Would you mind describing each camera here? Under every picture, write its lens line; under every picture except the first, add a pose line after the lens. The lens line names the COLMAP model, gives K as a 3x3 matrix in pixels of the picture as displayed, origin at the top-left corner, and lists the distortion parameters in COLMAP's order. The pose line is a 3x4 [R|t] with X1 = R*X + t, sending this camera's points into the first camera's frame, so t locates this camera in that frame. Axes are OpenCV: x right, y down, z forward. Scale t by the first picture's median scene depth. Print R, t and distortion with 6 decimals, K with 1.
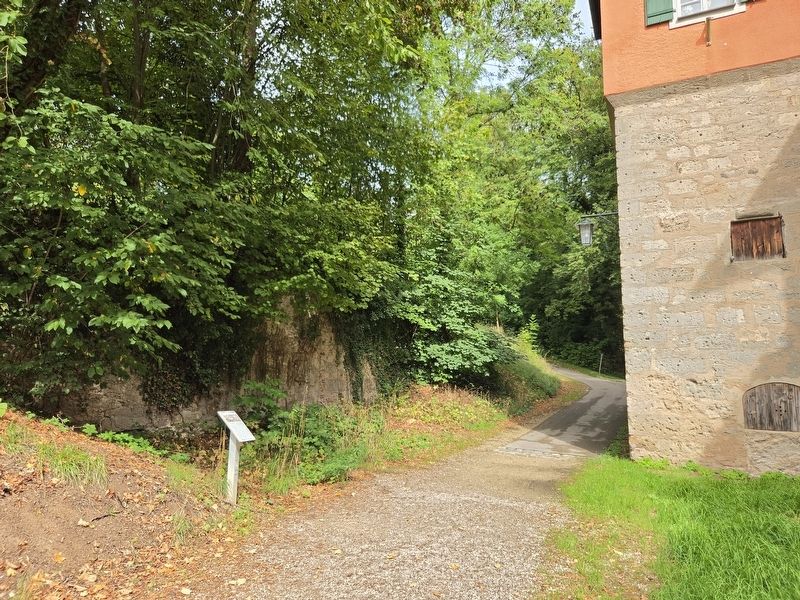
lens RADIAL K [[525.3, 0, 398.3], [0, 525.3, 297.7], [0, 0, 1]] dist [0.027040, -0.005399]
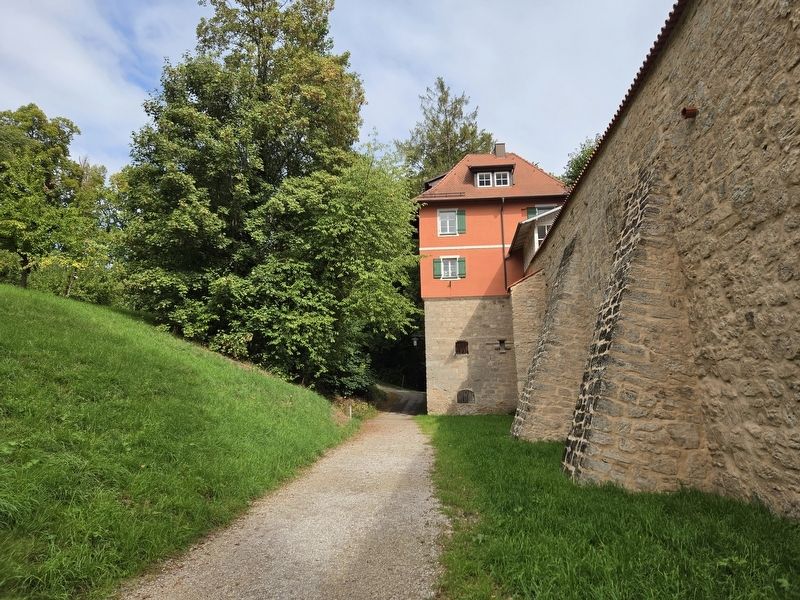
lens RADIAL K [[525.3, 0, 401.6], [0, 525.3, 300.2], [0, 0, 1]] dist [0.027040, -0.005399]
pose [[0.922135, 0.030740, 0.385645, -0.952463], [-0.021201, 0.999356, -0.028963, -0.295691], [-0.386286, 0.018532, 0.922193, -1.886168]]
